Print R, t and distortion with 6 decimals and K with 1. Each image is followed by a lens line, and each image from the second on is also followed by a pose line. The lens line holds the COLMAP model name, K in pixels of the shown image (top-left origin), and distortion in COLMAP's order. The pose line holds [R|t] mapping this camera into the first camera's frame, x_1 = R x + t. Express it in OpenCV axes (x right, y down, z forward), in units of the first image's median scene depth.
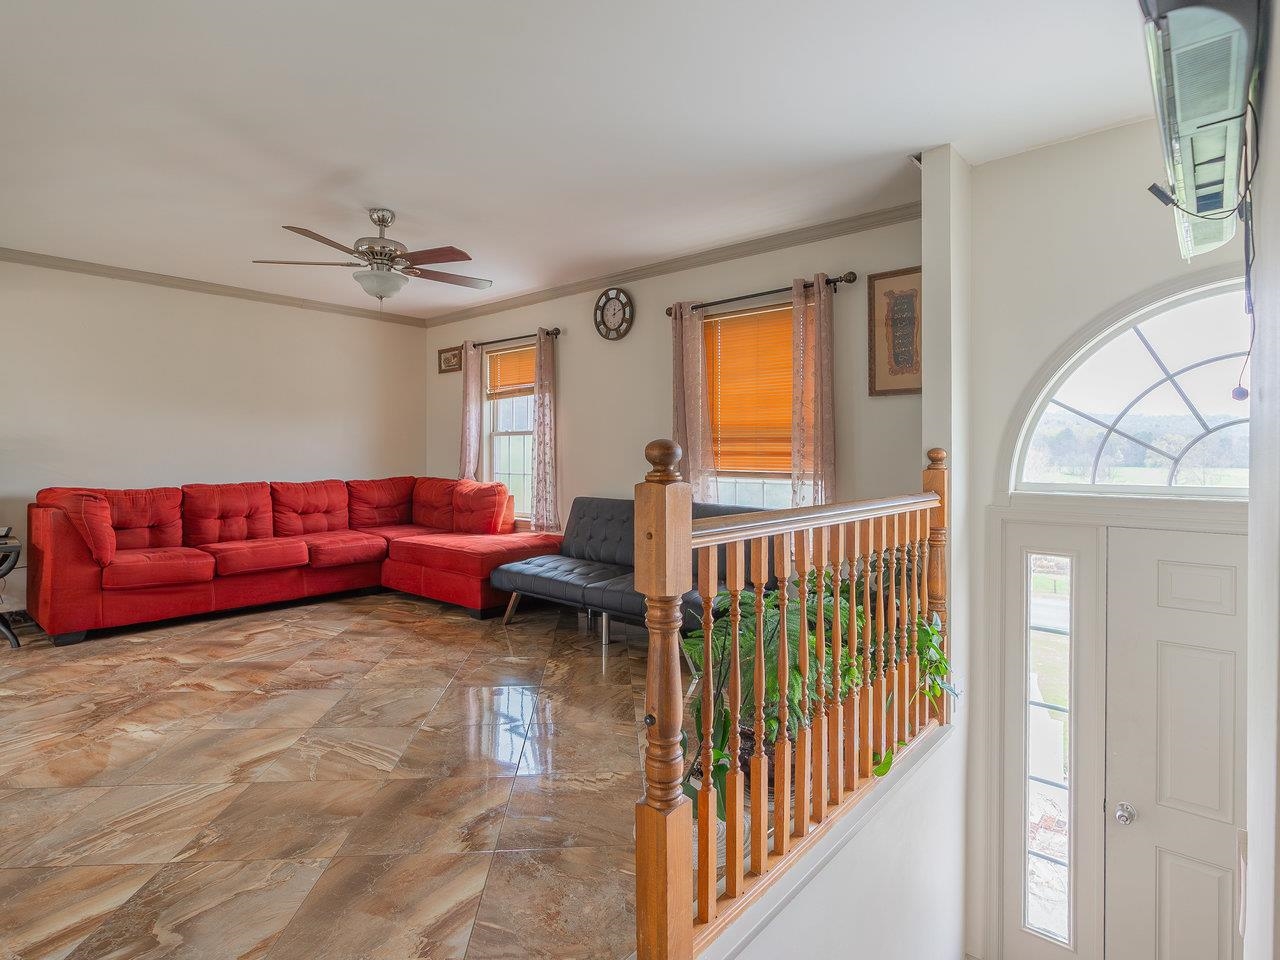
lens RADIAL K [[674.0, 0, 652.7], [0, 674.0, 455.4], [0, 0, 1]] dist [-0.003219, 0.000357]
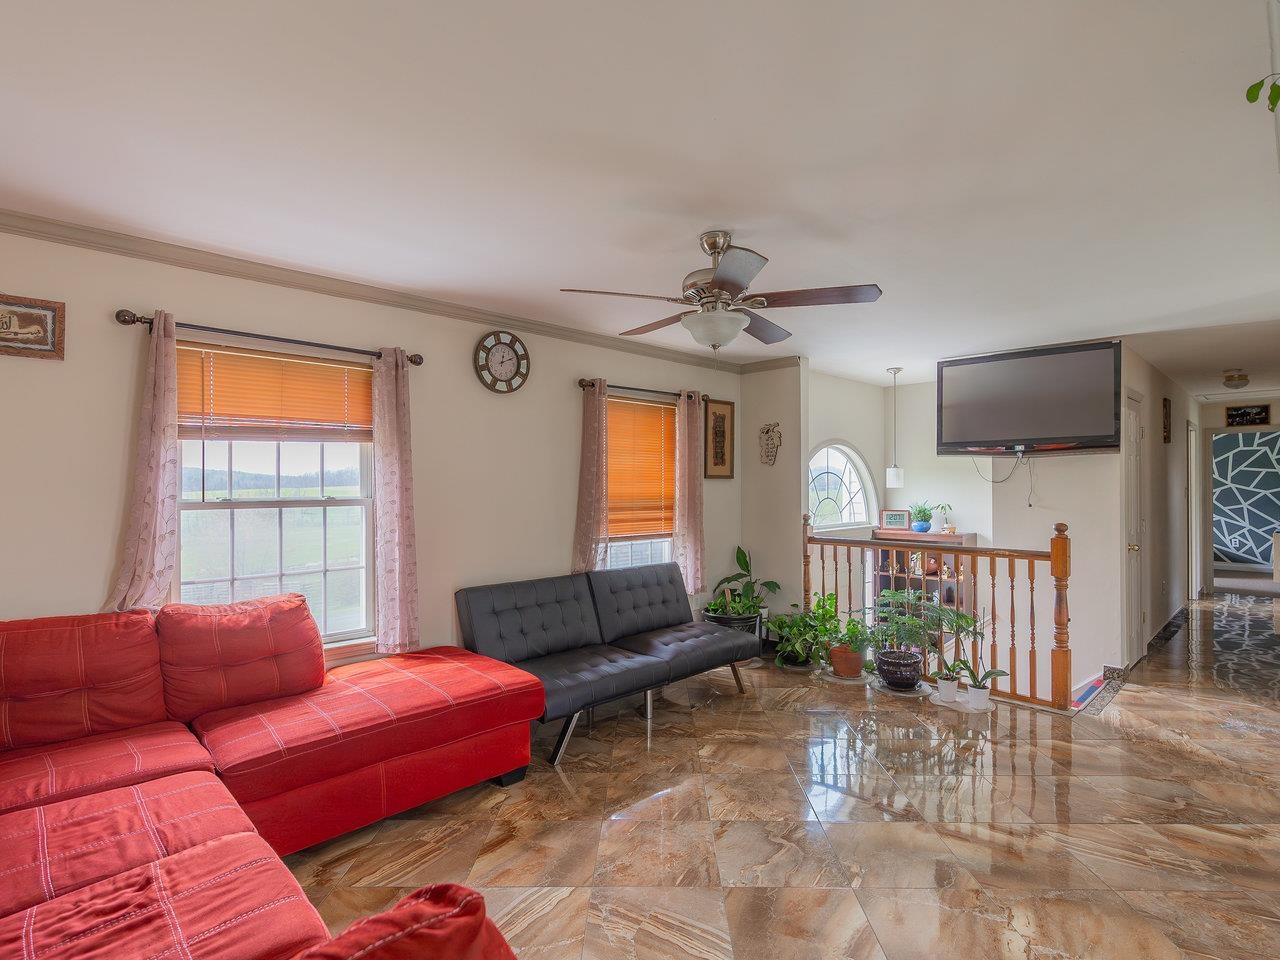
lens RADIAL K [[666.2, 0, 640.4], [0, 666.2, 483.1], [0, 0, 1]] dist [-0.001974, -0.000129]
pose [[0.067957, -0.003436, 0.997682, -1.466575], [0.003992, 0.999987, 0.003172, -0.103740], [-0.997680, 0.003767, 0.067970, 1.302854]]
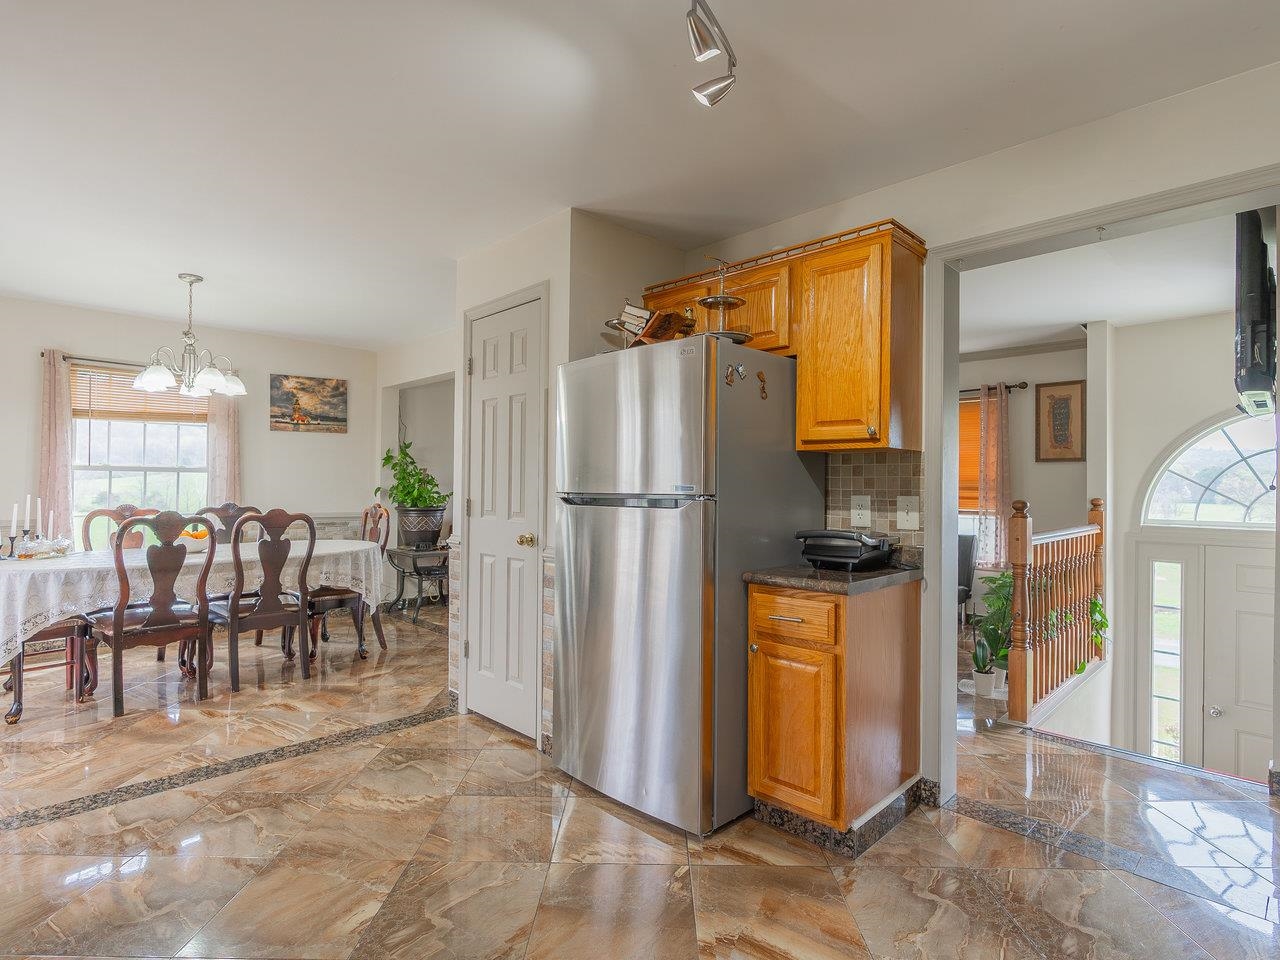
lens RADIAL K [[666.2, 0, 640.4], [0, 666.2, 483.1], [0, 0, 1]] dist [-0.001974, -0.000129]
pose [[0.996826, 0.006848, -0.079319, -0.574030], [-0.007444, 0.999946, -0.007224, -0.027267], [0.079265, 0.007791, 0.996823, -0.739149]]
